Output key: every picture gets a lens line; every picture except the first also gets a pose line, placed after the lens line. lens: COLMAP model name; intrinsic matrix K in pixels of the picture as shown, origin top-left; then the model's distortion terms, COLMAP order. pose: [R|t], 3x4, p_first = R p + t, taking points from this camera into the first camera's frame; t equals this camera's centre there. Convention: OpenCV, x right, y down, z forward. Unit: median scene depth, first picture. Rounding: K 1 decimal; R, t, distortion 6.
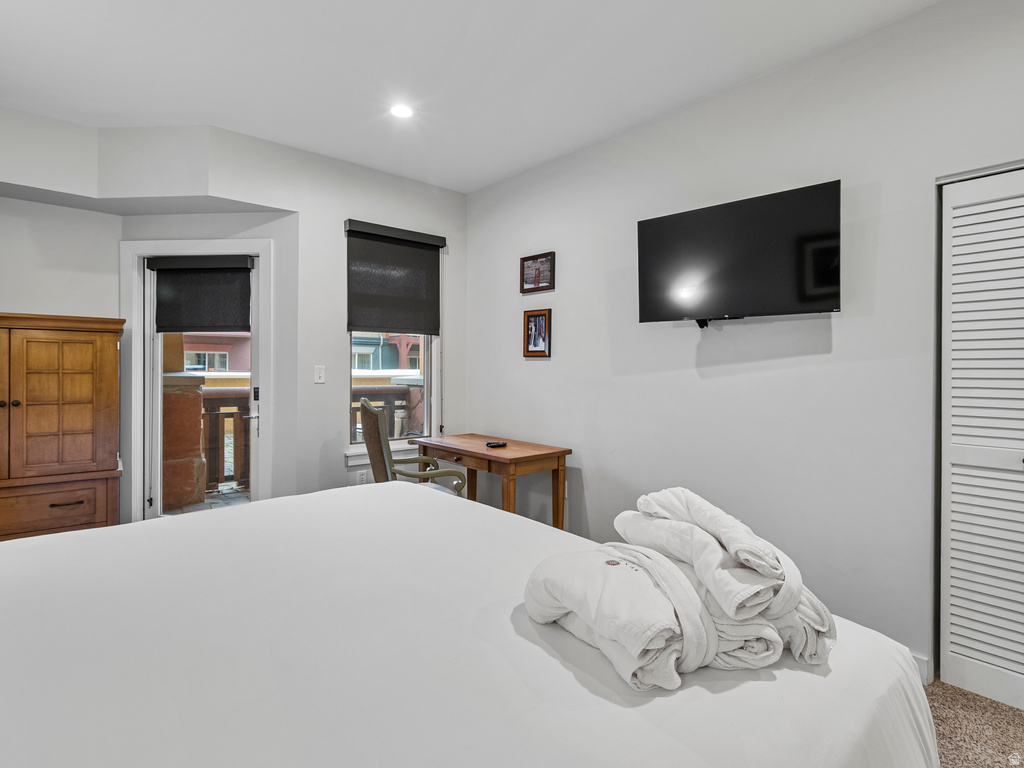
lens RADIAL K [[526.7, 0, 514.7], [0, 526.7, 365.6], [0, 0, 1]] dist [-0.000892, 0.002704]
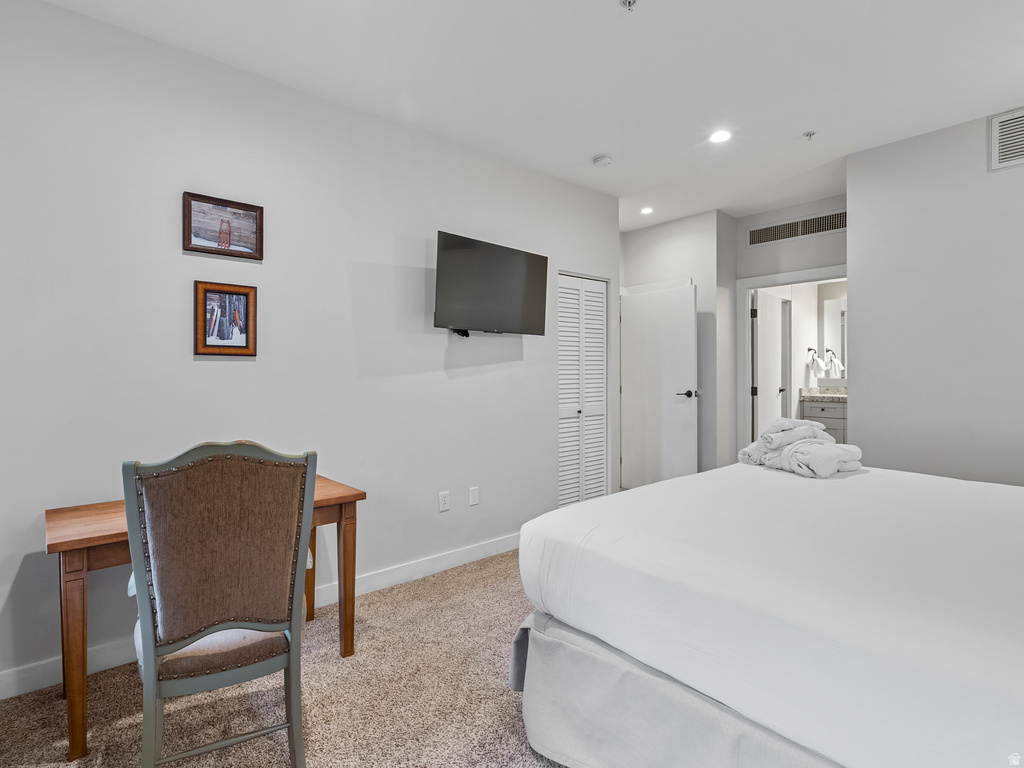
lens RADIAL K [[526.7, 0, 514.7], [0, 526.7, 365.6], [0, 0, 1]] dist [-0.000892, 0.002704]
pose [[0.004282, -0.000263, 0.999991, -0.619085], [-0.001173, 0.999999, 0.000268, -0.004293], [-0.999990, -0.001174, 0.004281, 0.642843]]
